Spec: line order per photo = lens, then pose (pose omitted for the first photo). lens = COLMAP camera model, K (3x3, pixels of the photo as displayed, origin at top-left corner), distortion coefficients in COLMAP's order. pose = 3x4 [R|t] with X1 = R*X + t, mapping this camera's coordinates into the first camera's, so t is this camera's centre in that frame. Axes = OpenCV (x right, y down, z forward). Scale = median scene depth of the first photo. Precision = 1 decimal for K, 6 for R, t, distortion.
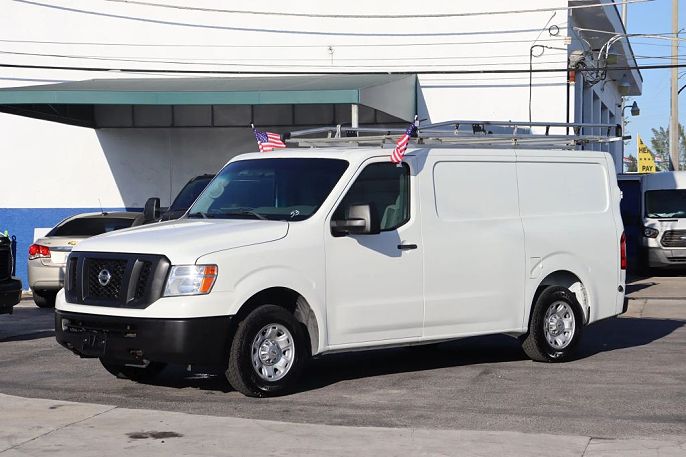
lens RADIAL K [[1689.3, 0, 343.0], [0, 1689.3, 228.5], [0, 0, 1]] dist [0.418482, 0.309609]
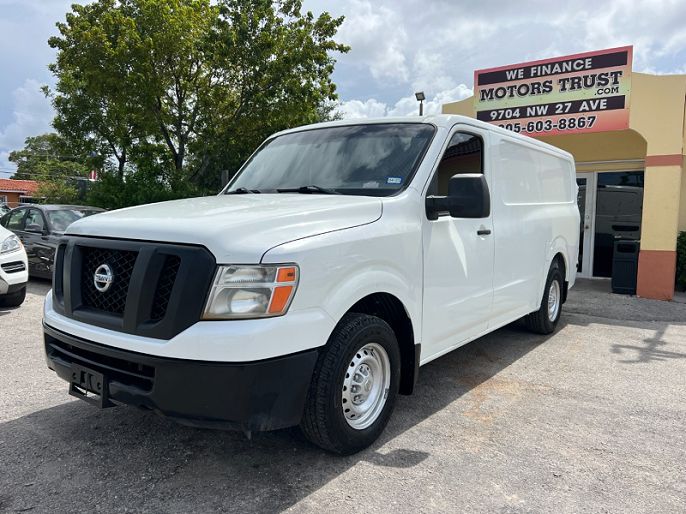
lens RADIAL K [[526.2, 0, 343.0], [0, 526.2, 257.0], [0, 0, 1]] dist [-0.004251, -0.003047]
pose [[0.983143, -0.000367, 0.182837, -0.082846], [-0.011181, 0.998006, 0.062126, 0.007368], [-0.182495, -0.063123, 0.981178, 0.738753]]
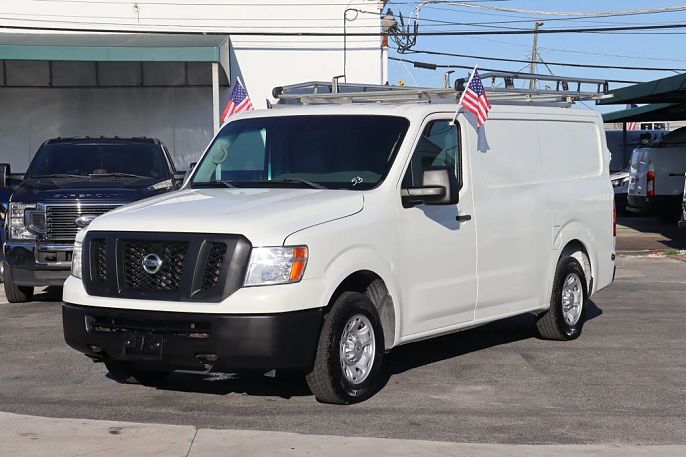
lens RADIAL K [[1477.5, 0, 343.0], [0, 1477.5, 228.5], [0, 0, 1]] dist [0.262338, 0.258585]
pose [[0.964053, -0.019214, 0.265014, -0.220288], [0.012261, 0.999536, 0.027867, -0.005553], [-0.265426, -0.023616, 0.963842, 0.283693]]
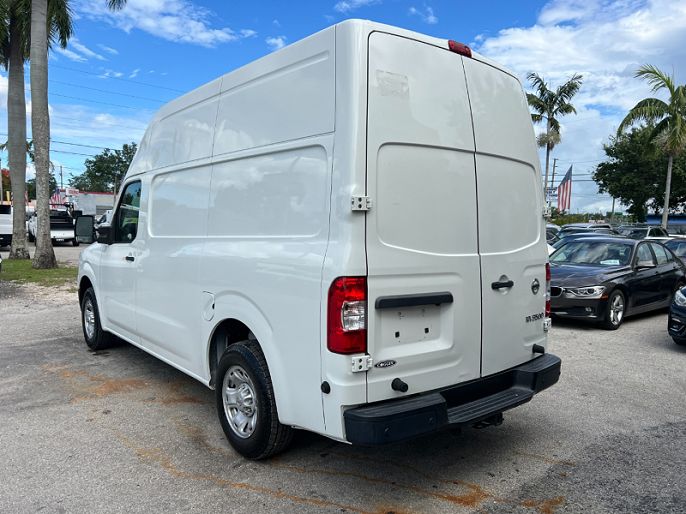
lens RADIAL K [[541.1, 0, 342.3], [0, 541.1, 247.3], [0, 0, 1]] dist [0.009164, 0.001872]
pose [[-0.076995, 0.046202, -0.995960, 0.373796], [-0.036640, 0.998120, 0.049135, -0.018124], [0.996358, 0.040275, -0.075157, 1.152880]]
